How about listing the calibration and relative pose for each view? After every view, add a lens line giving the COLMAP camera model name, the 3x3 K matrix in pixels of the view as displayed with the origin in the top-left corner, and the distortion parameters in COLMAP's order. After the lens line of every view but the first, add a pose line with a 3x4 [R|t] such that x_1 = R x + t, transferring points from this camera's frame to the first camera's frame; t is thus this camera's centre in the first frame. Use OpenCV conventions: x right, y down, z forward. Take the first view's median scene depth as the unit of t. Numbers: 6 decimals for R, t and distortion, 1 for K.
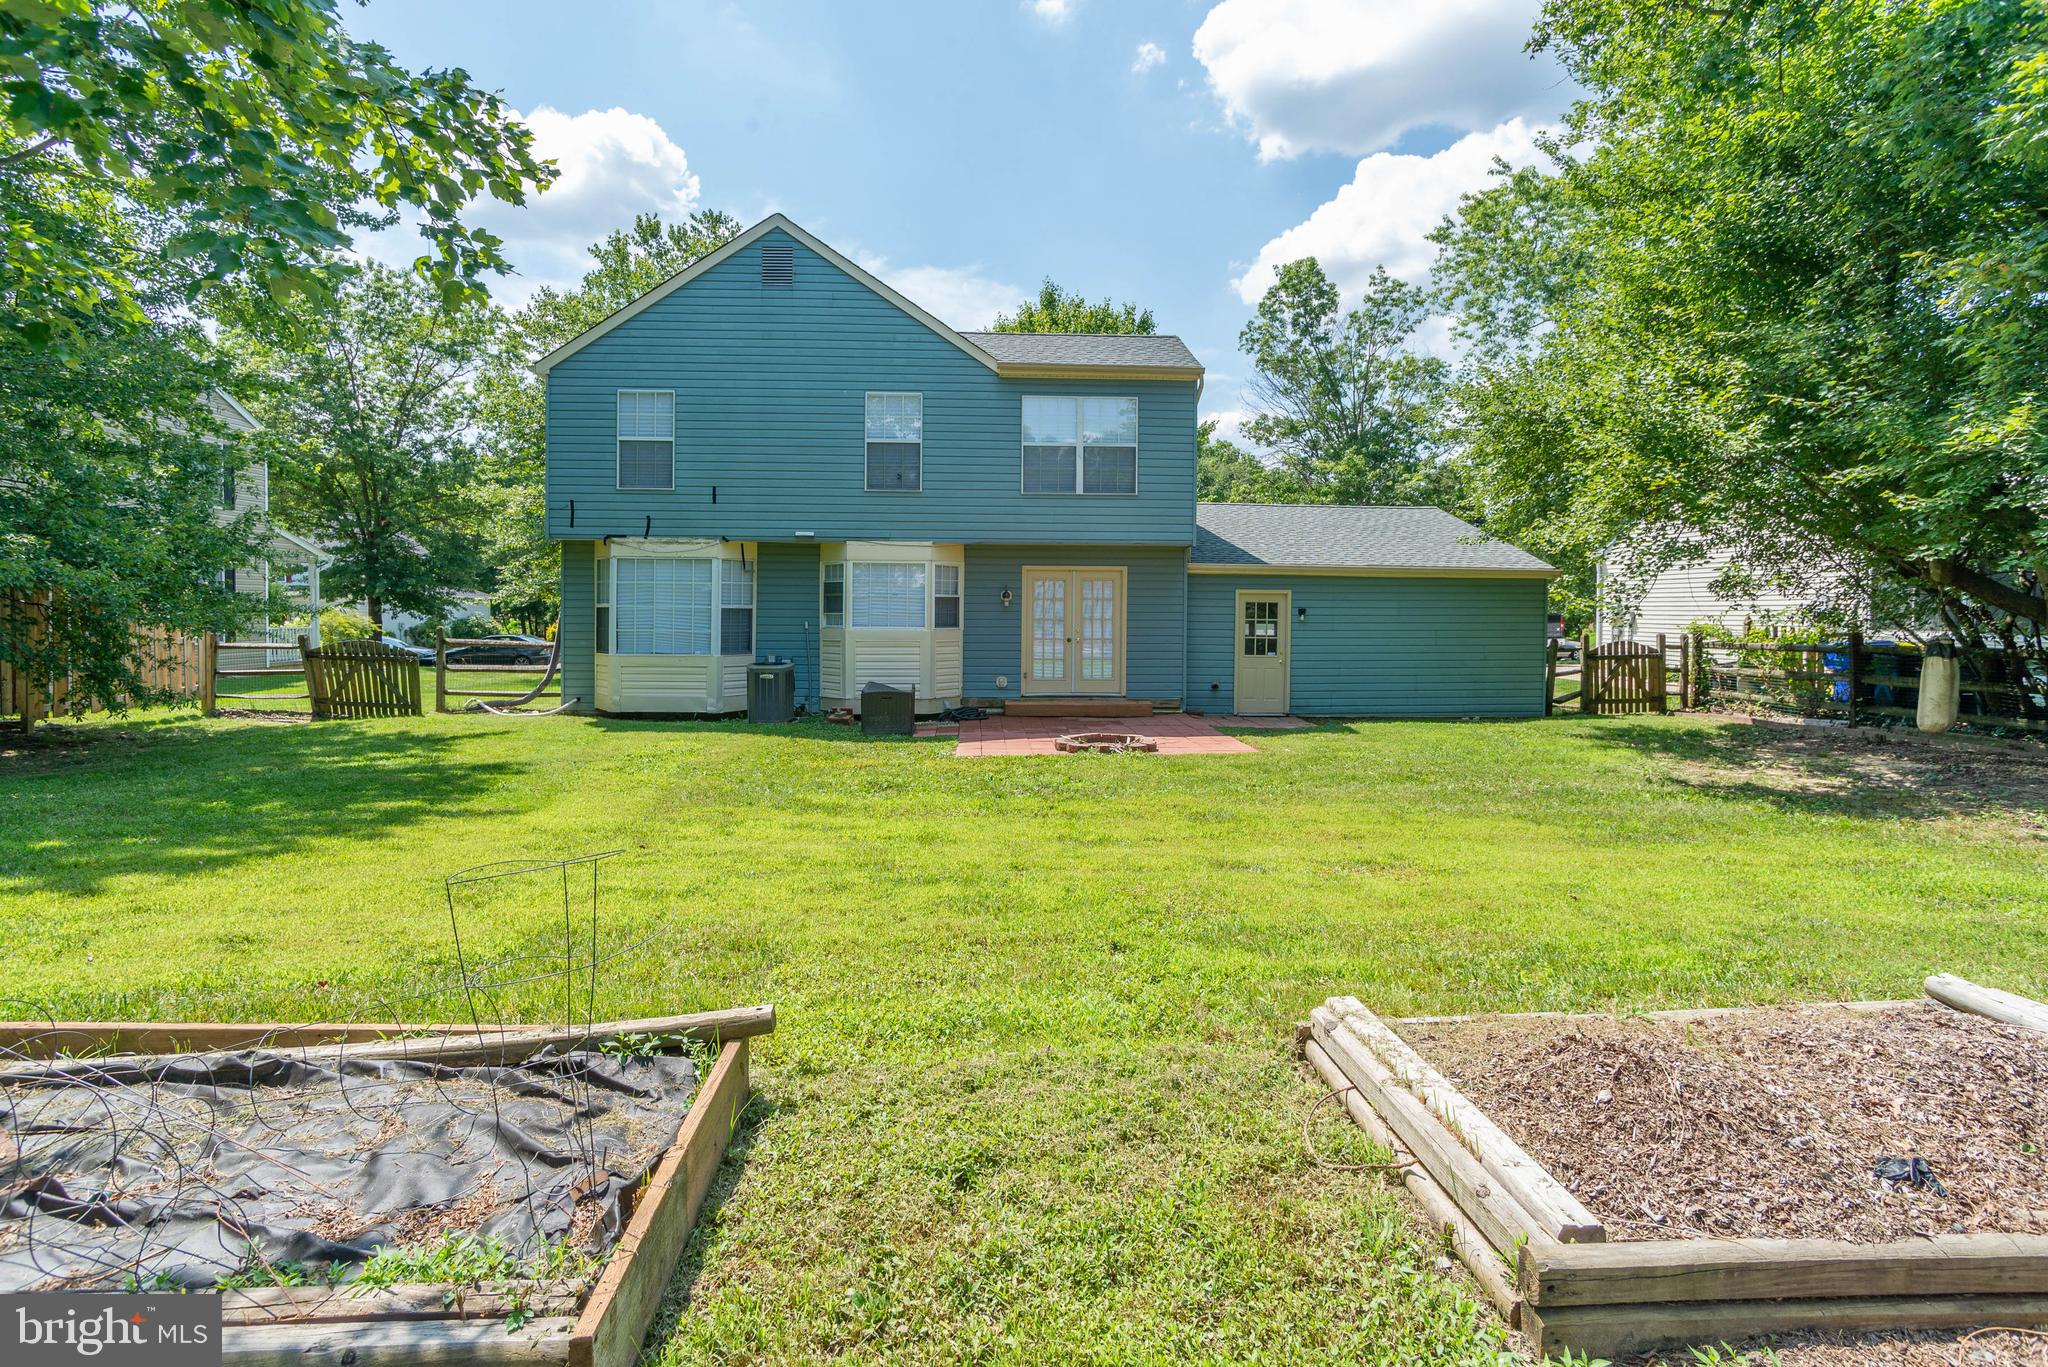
lens RADIAL K [[999.5, 0, 1010.4], [0, 999.5, 603.7], [0, 0, 1]] dist [-0.000621, -0.000356]
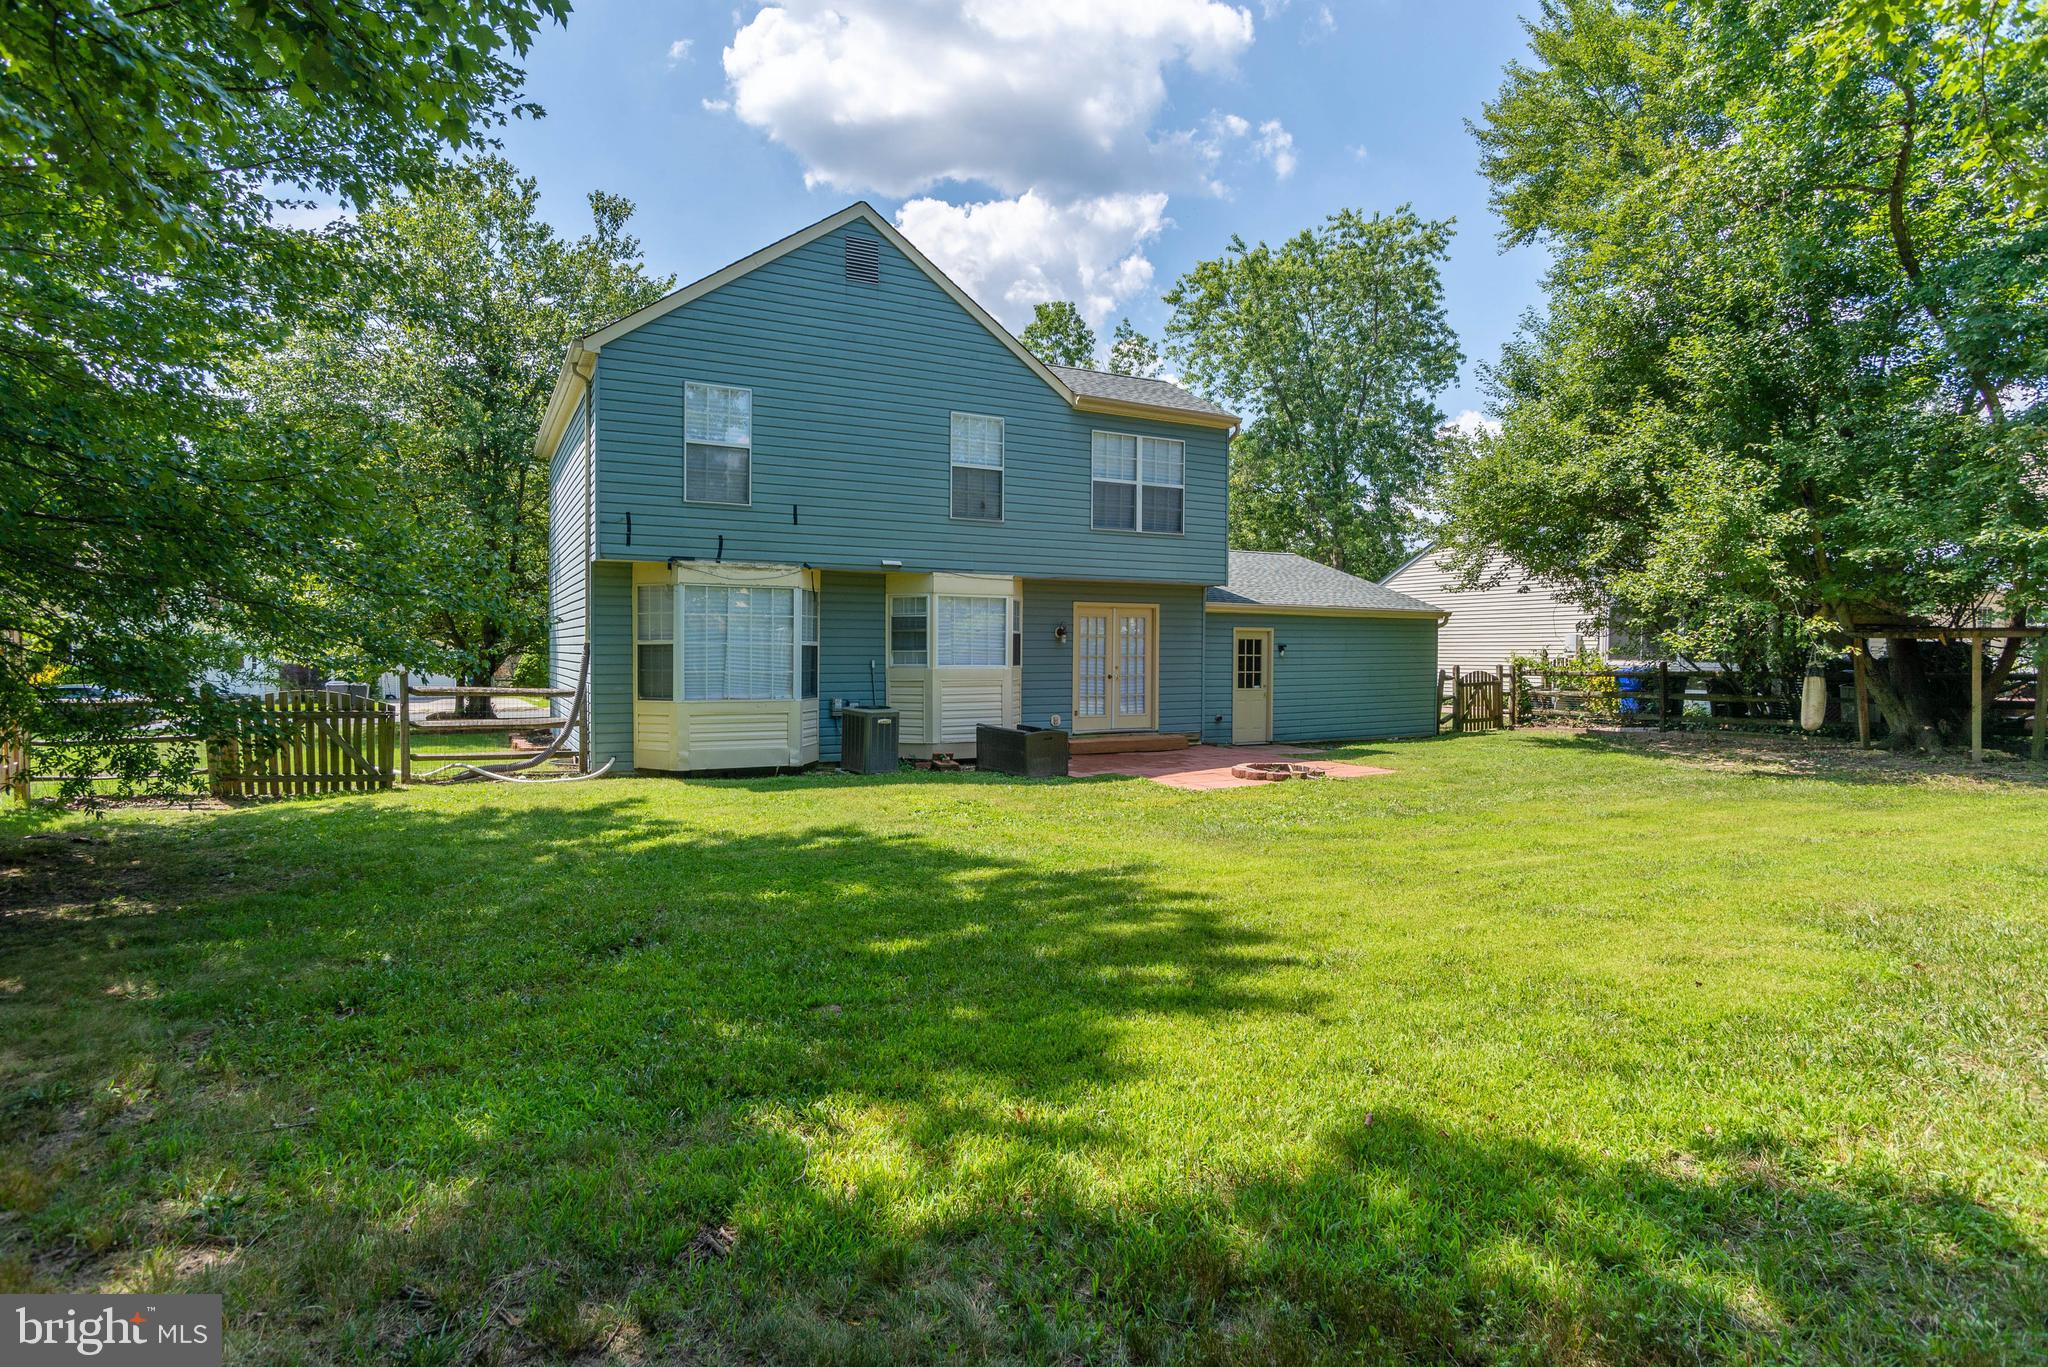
lens RADIAL K [[1084.1, 0, 1023.7], [0, 1084.1, 663.4], [0, 0, 1]] dist [-0.002432, -0.000195]
pose [[0.896303, -0.009425, 0.443343, -0.515288], [0.002517, 0.999866, 0.016167, 0.005424], [-0.443436, -0.013375, 0.896206, 0.063425]]
